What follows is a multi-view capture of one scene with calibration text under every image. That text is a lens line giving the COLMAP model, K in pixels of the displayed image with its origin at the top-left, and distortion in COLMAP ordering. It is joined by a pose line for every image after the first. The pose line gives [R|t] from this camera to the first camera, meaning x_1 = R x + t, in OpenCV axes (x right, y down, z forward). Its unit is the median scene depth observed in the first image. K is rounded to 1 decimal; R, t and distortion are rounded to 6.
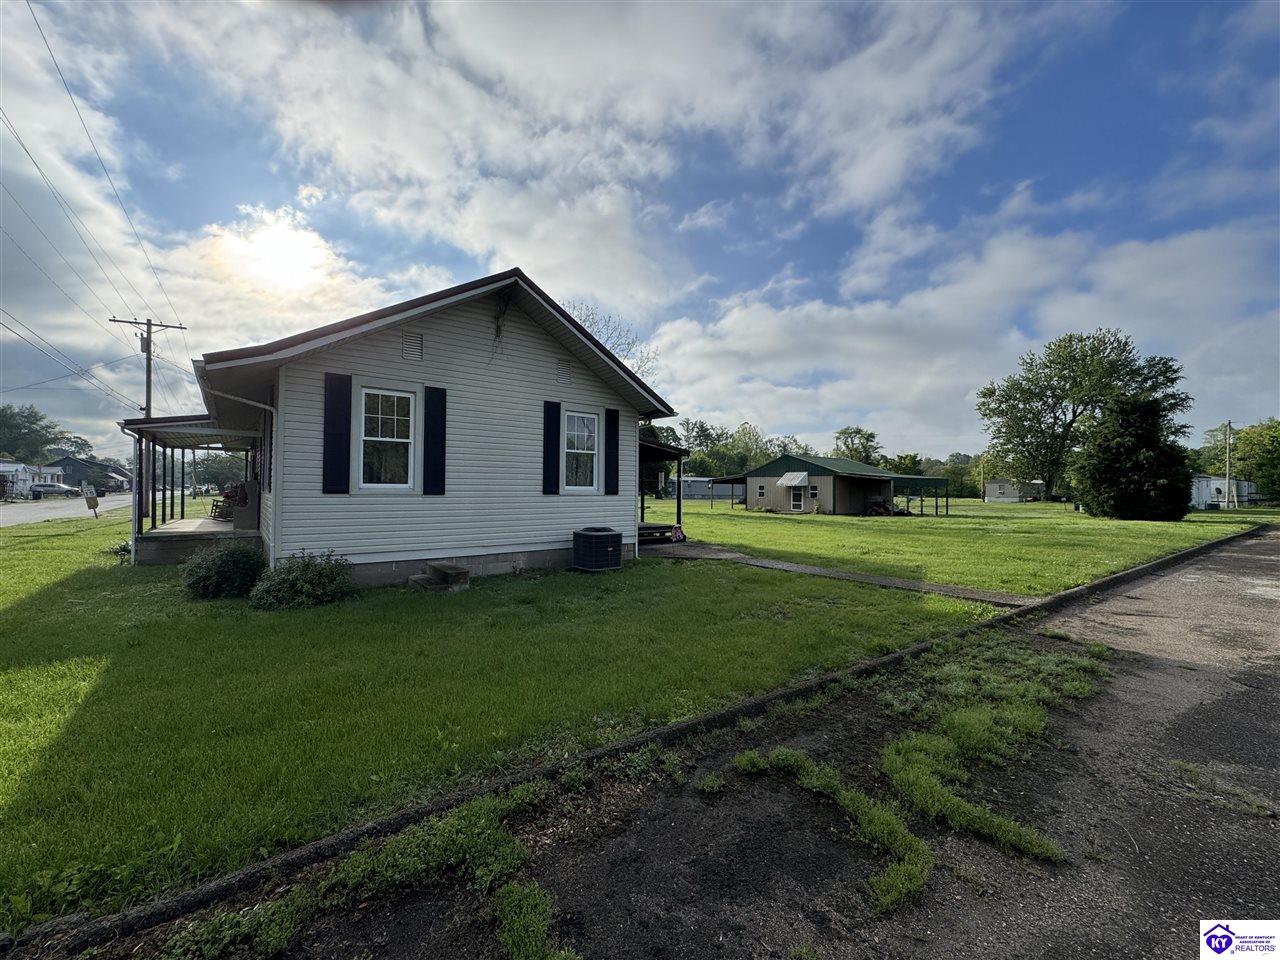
lens RADIAL K [[509.4, 0, 636.7], [0, 509.4, 481.1], [0, 0, 1]] dist [-0.001355, -0.000090]
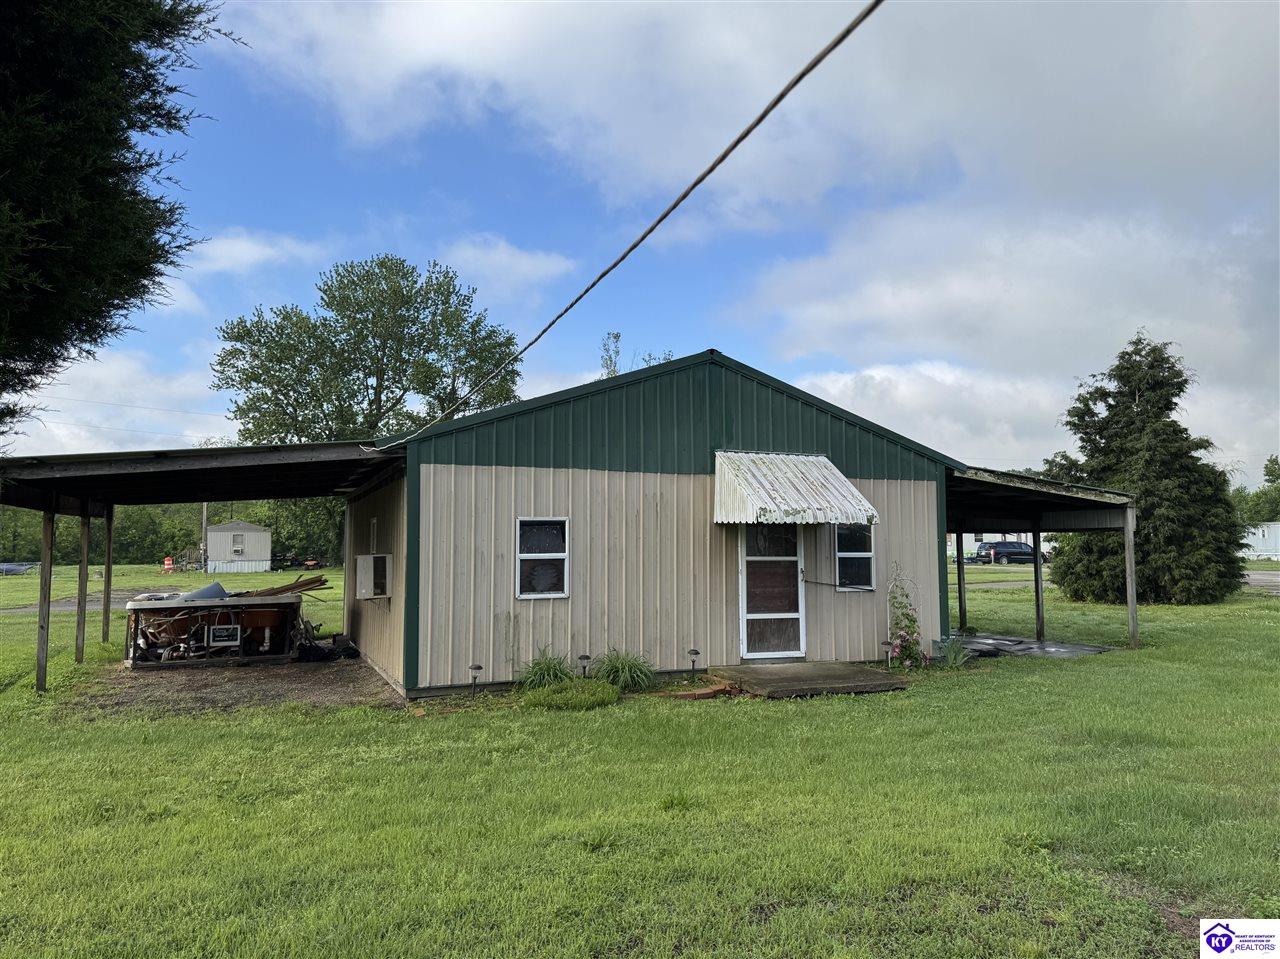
lens RADIAL K [[889.8, 0, 641.3], [0, 889.8, 485.8], [0, 0, 1]] dist [0.116874, -0.160070]
pose [[0.224272, 0.059812, 0.972689, -0.022242], [-0.010475, 0.998205, -0.058966, 0.015290], [-0.974470, 0.003036, 0.224496, 1.000917]]
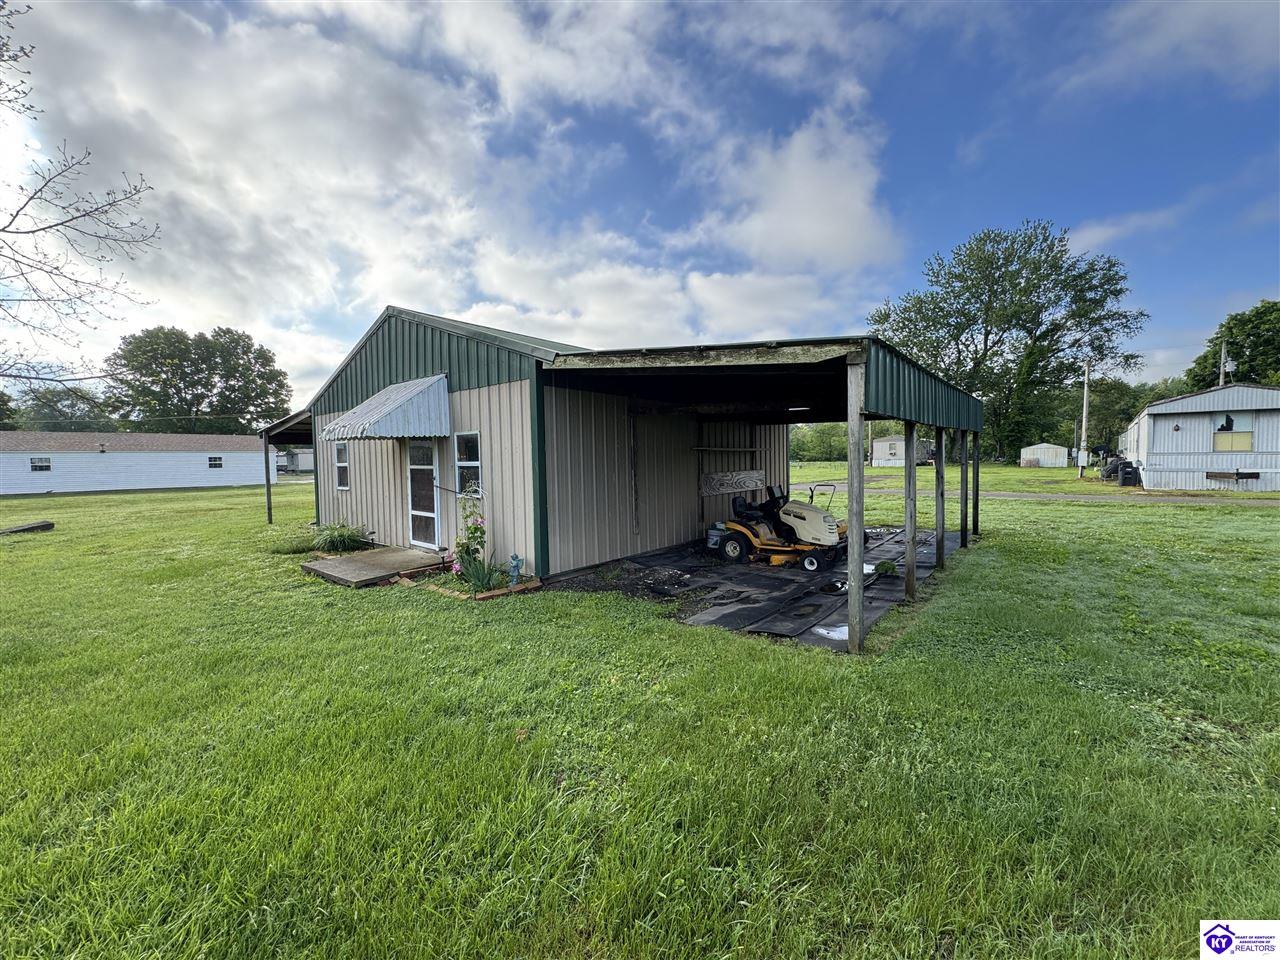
lens RADIAL K [[509.4, 0, 636.7], [0, 509.4, 481.1], [0, 0, 1]] dist [-0.001355, -0.000090]
pose [[0.970269, -0.034241, 0.239594, 0.364351], [0.019709, 0.997832, 0.062790, 0.015953], [-0.241224, -0.056201, 0.968841, 0.774505]]
